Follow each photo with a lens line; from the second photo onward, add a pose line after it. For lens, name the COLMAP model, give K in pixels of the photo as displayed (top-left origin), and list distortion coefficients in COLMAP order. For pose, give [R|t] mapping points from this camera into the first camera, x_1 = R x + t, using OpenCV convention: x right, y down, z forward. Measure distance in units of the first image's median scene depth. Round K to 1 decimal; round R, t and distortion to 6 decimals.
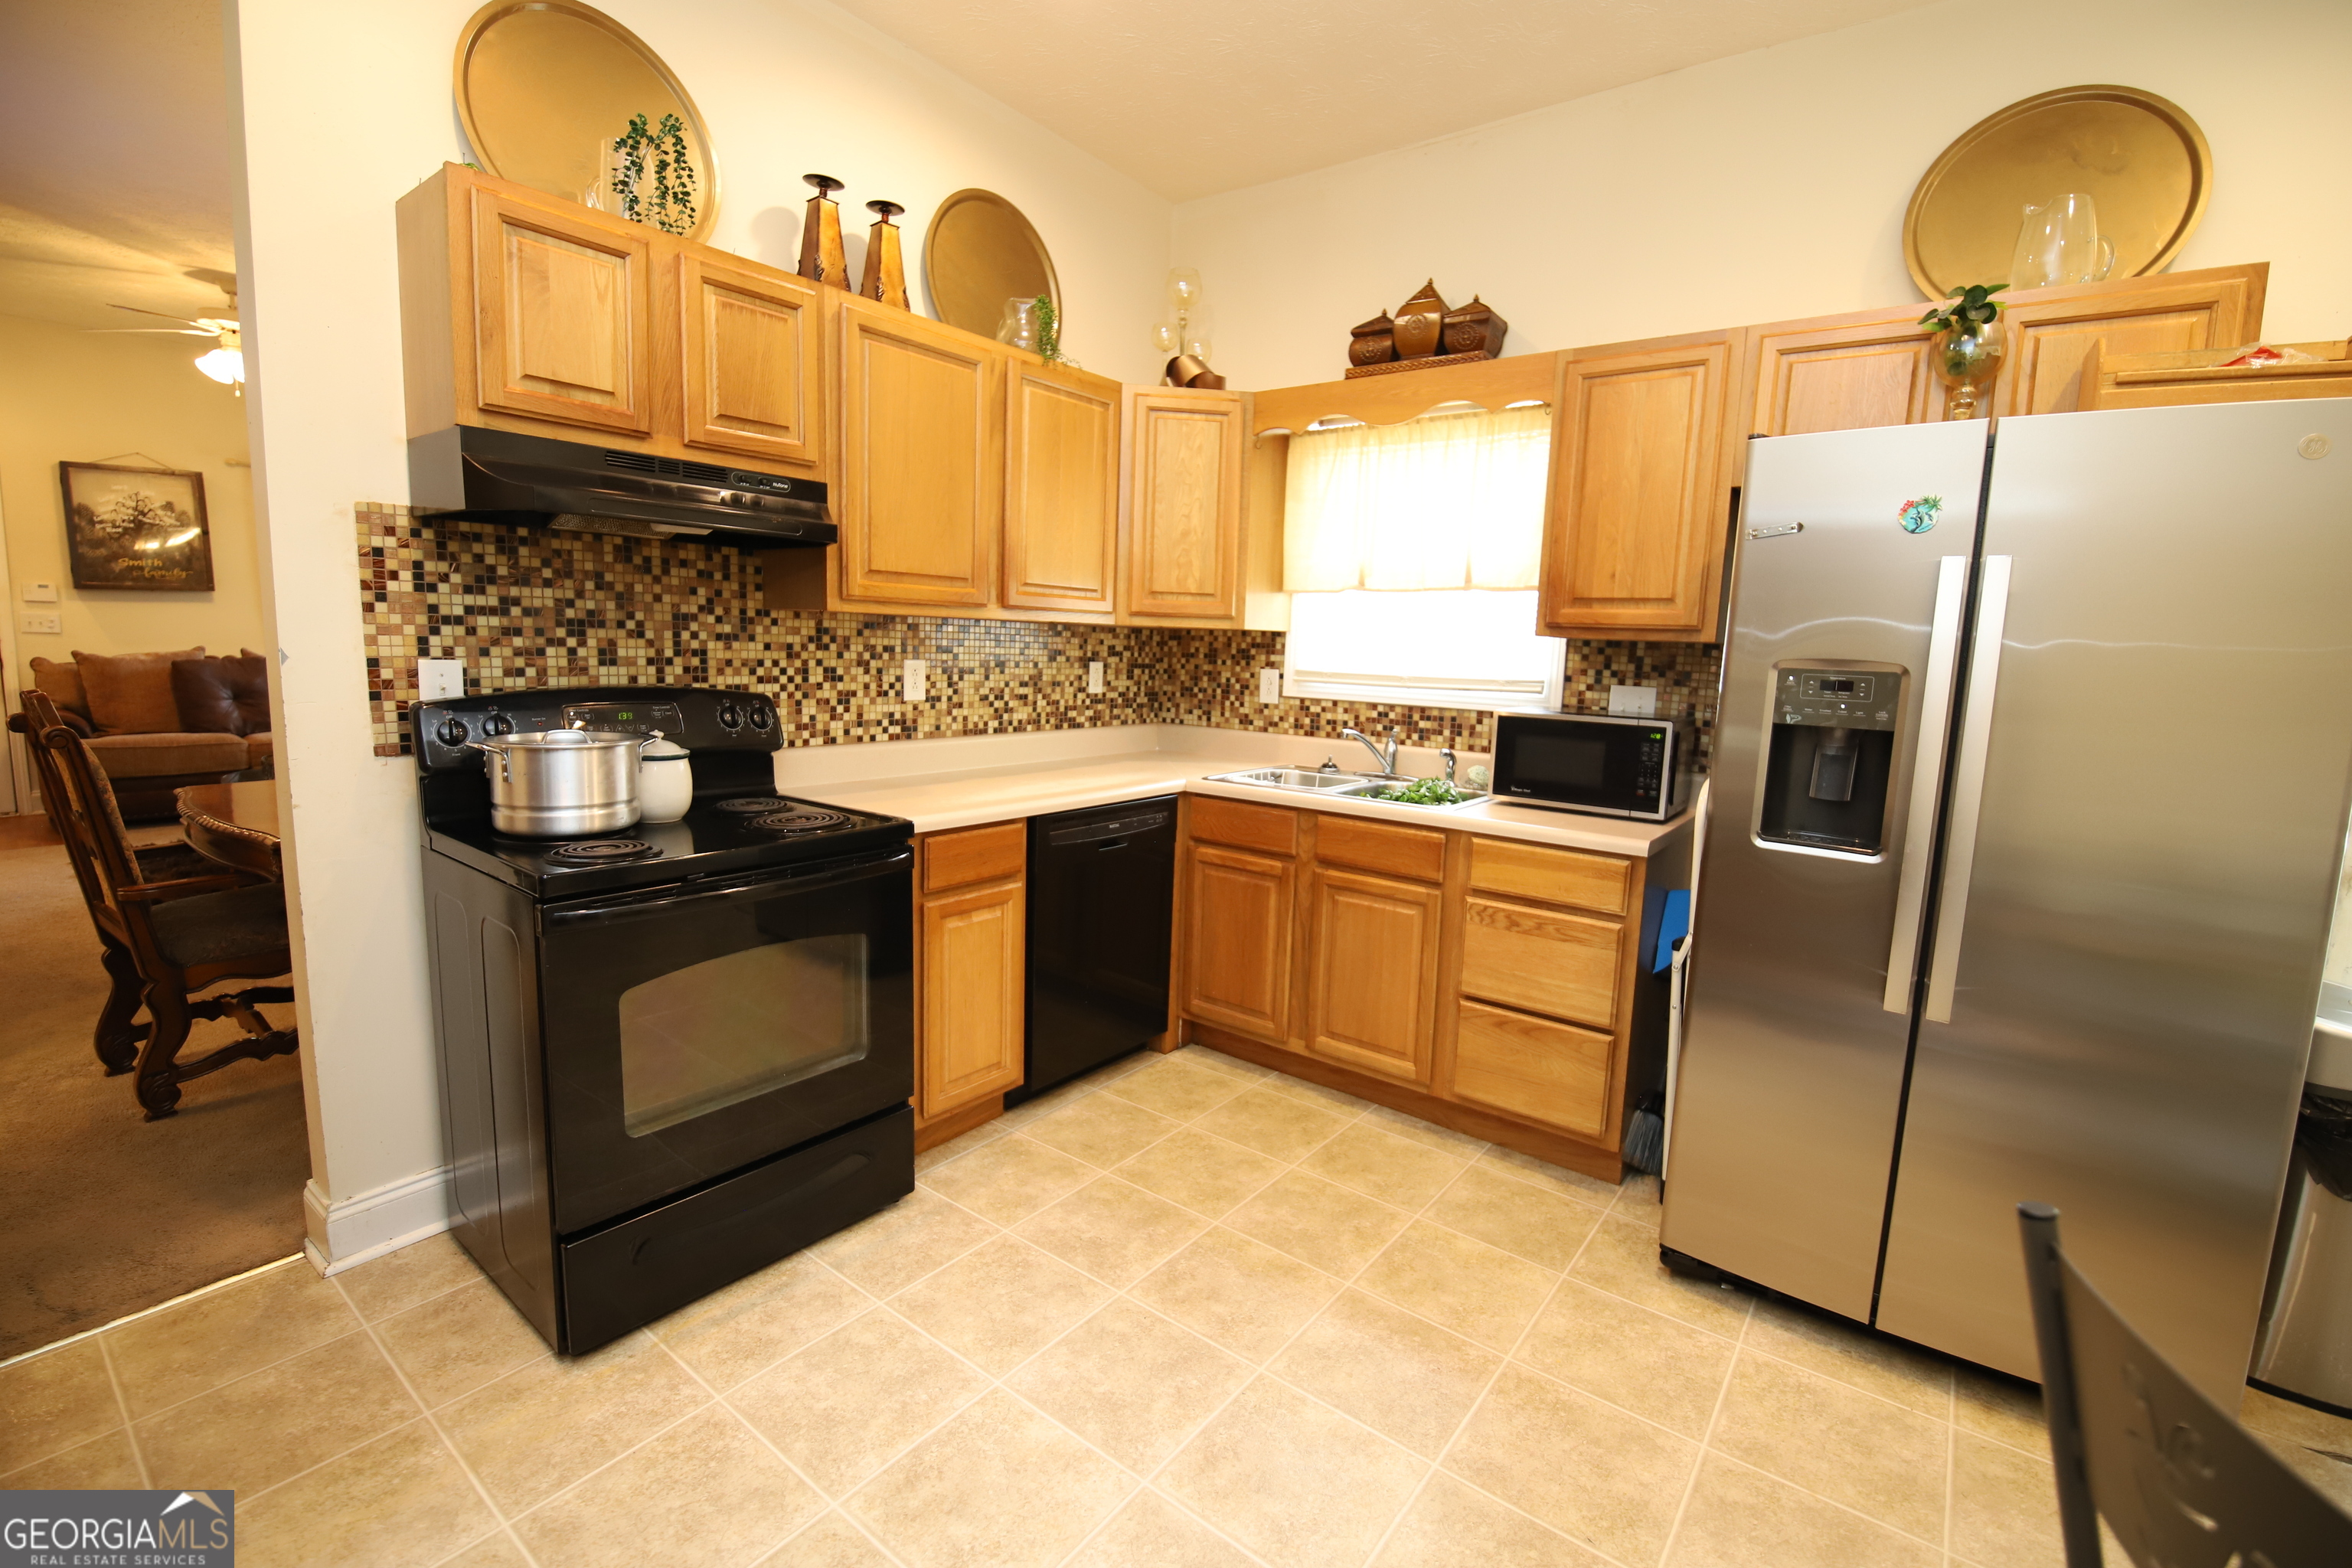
lens RADIAL K [[1005.5, 0, 1172.3], [0, 1005.5, 776.3], [0, 0, 1]] dist [-0.015174, -0.000326]
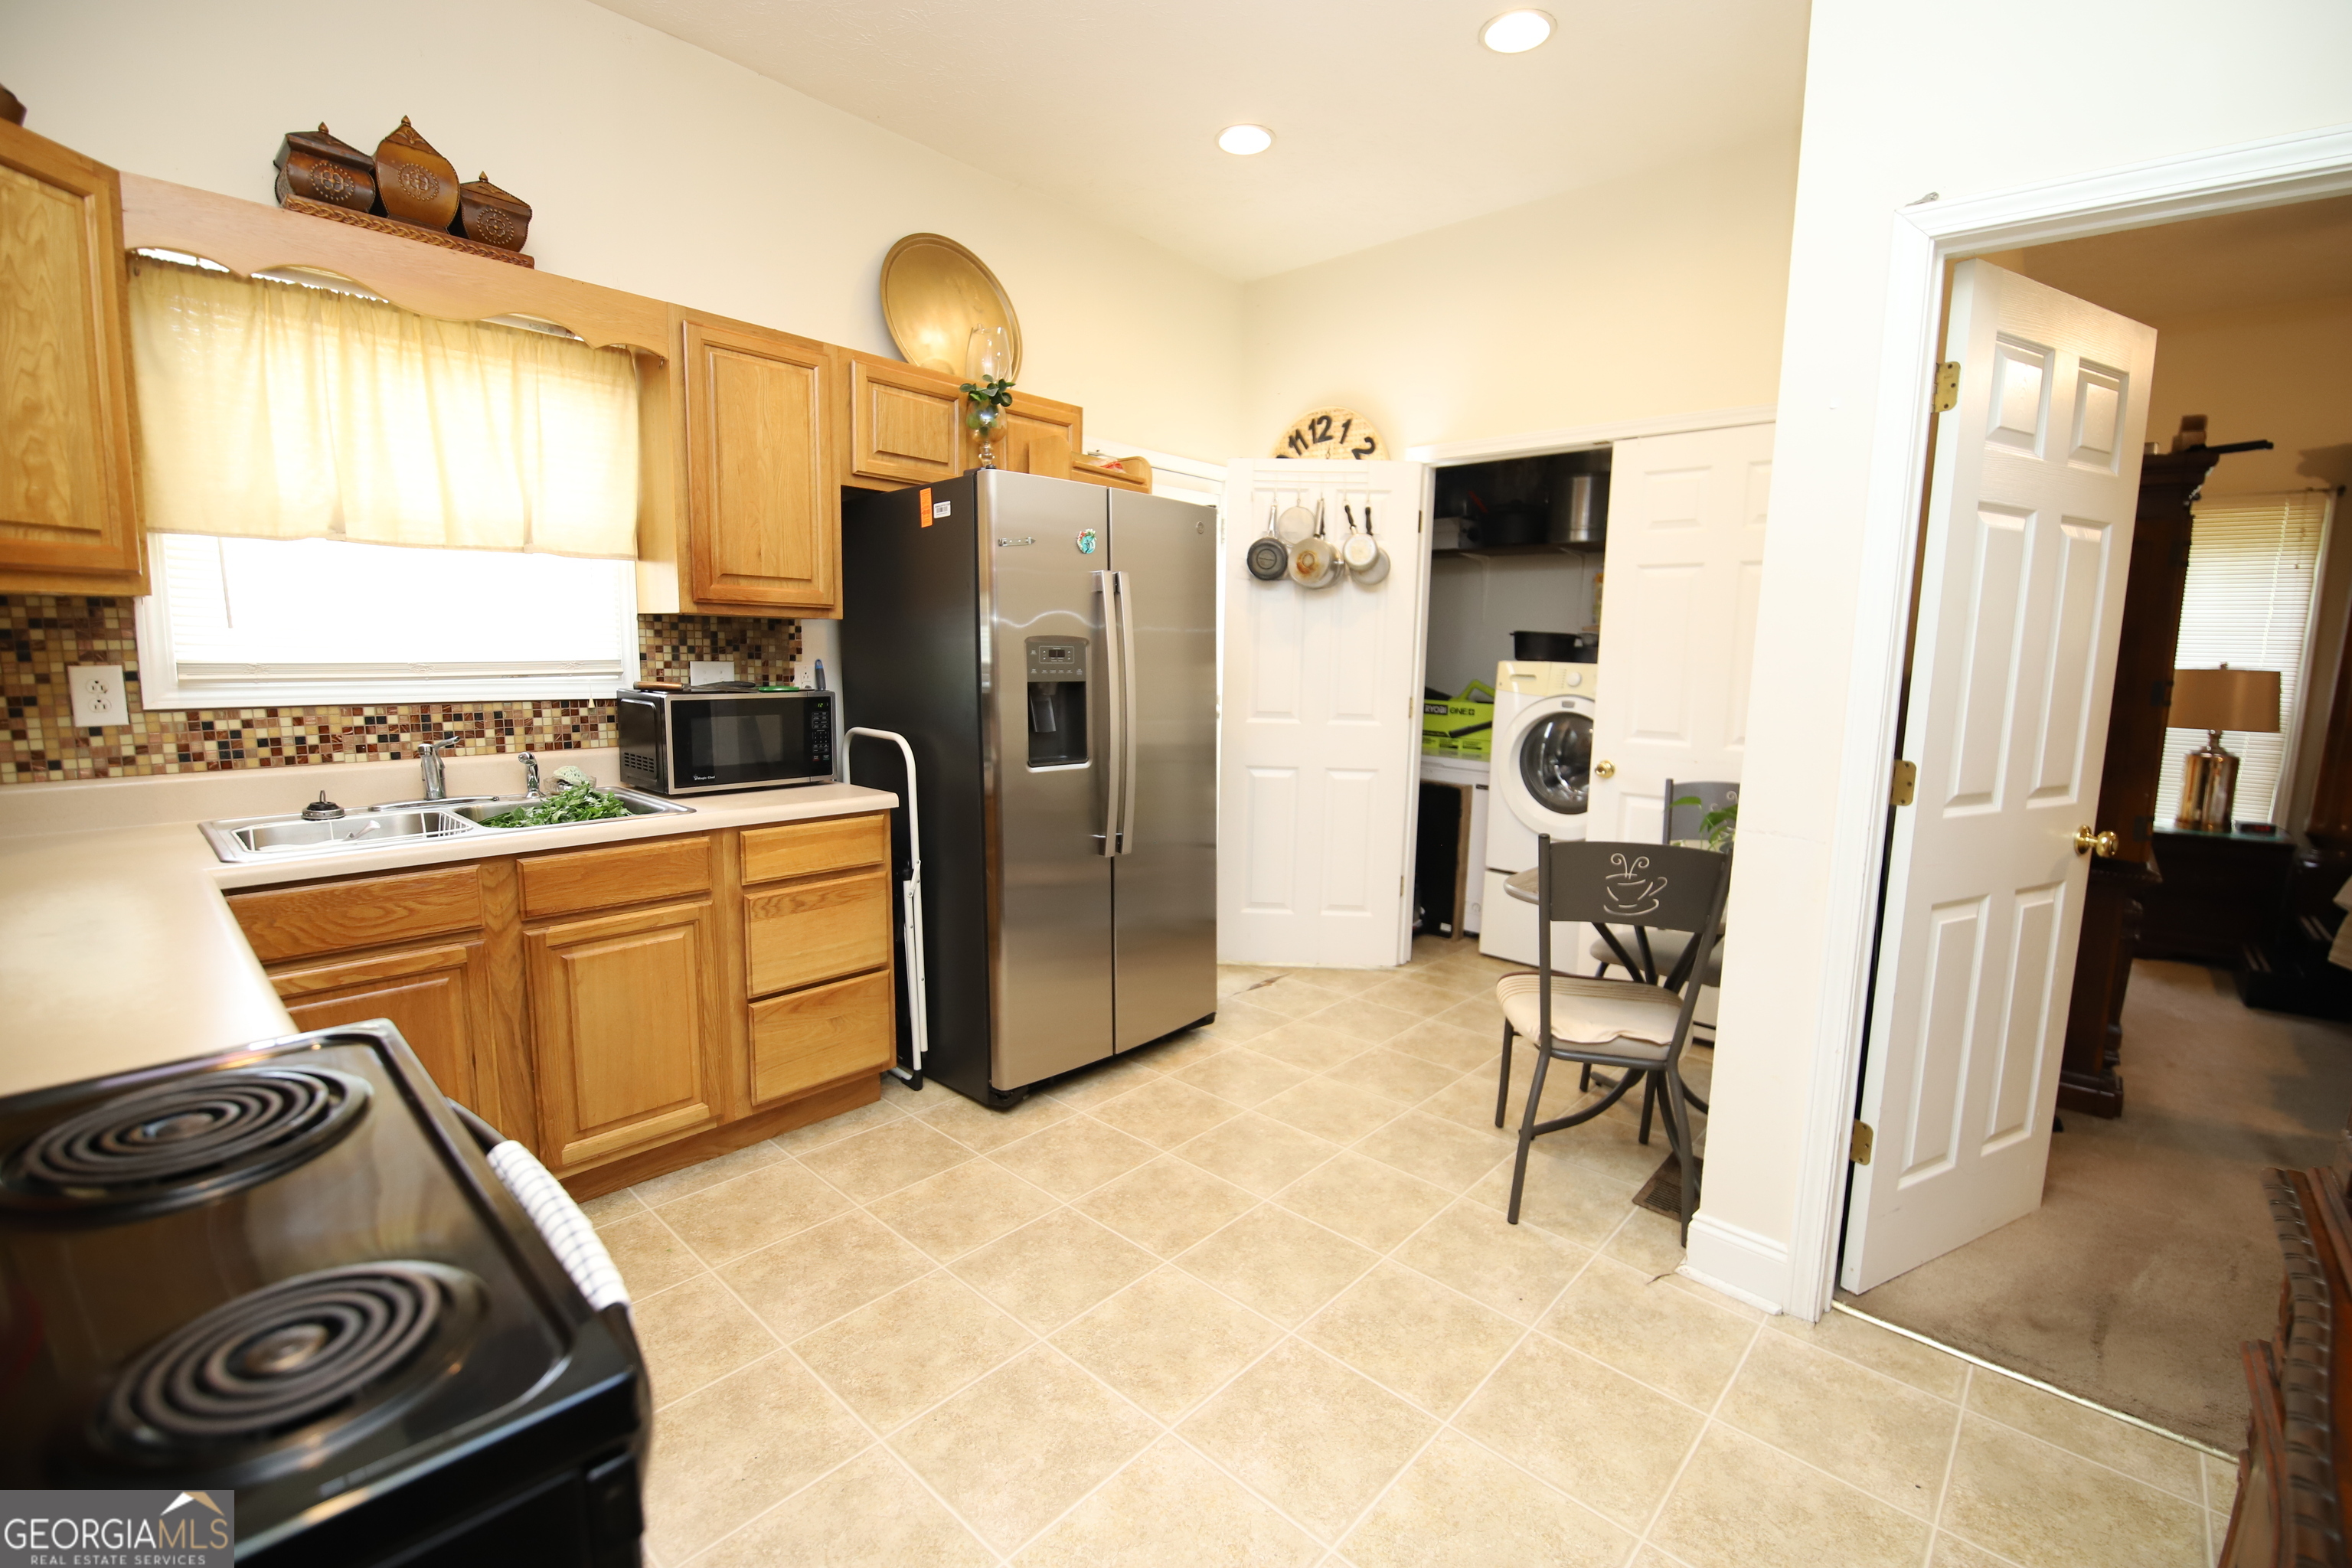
lens RADIAL K [[1024.4, 0, 1203.5], [0, 1024.4, 778.9], [0, 0, 1]] dist [0.000575, -0.009650]
pose [[0.069812, -0.162506, 0.984235, -0.508982], [0.116547, 0.981214, 0.153740, -0.070476], [-0.990729, 0.103976, 0.087440, 0.411265]]
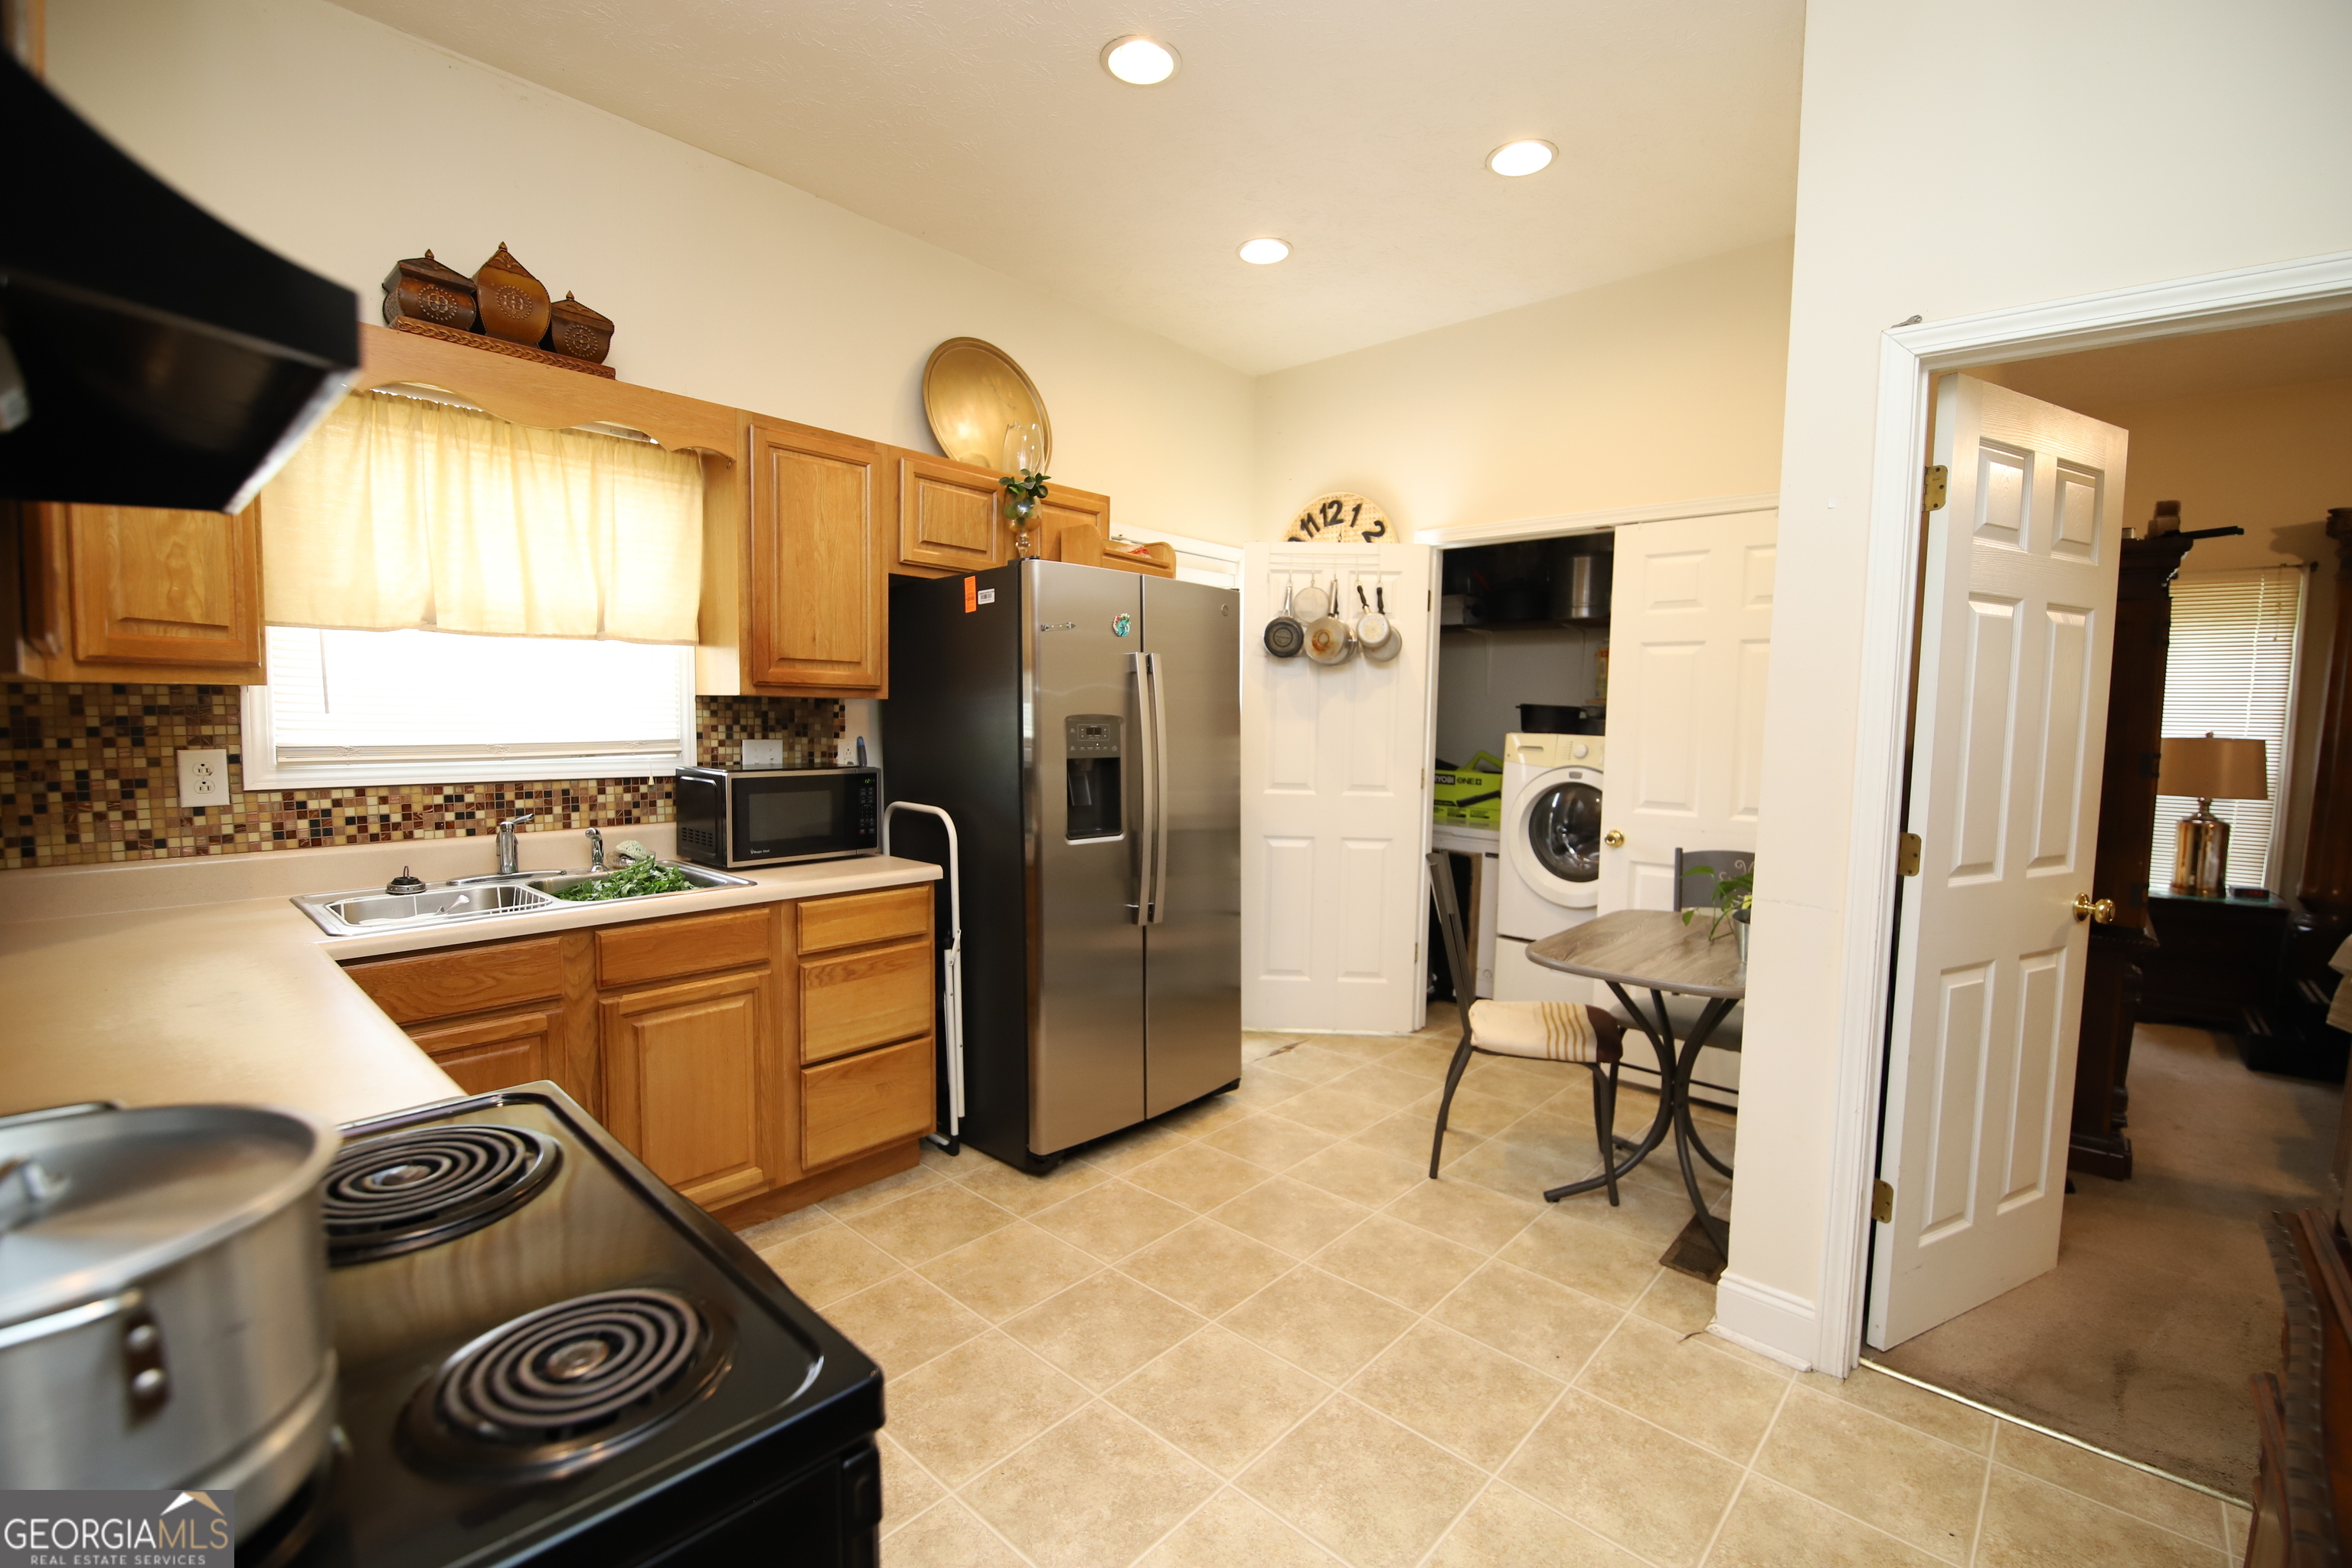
lens RADIAL K [[1023.2, 0, 1194.0], [0, 1023.2, 789.5], [0, 0, 1]] dist [0.001680, -0.010320]
pose [[0.071499, -0.110060, 0.991350, -0.550667], [0.120606, 0.987555, 0.100940, -0.086937], [-0.990122, 0.112346, 0.083883, 0.442263]]
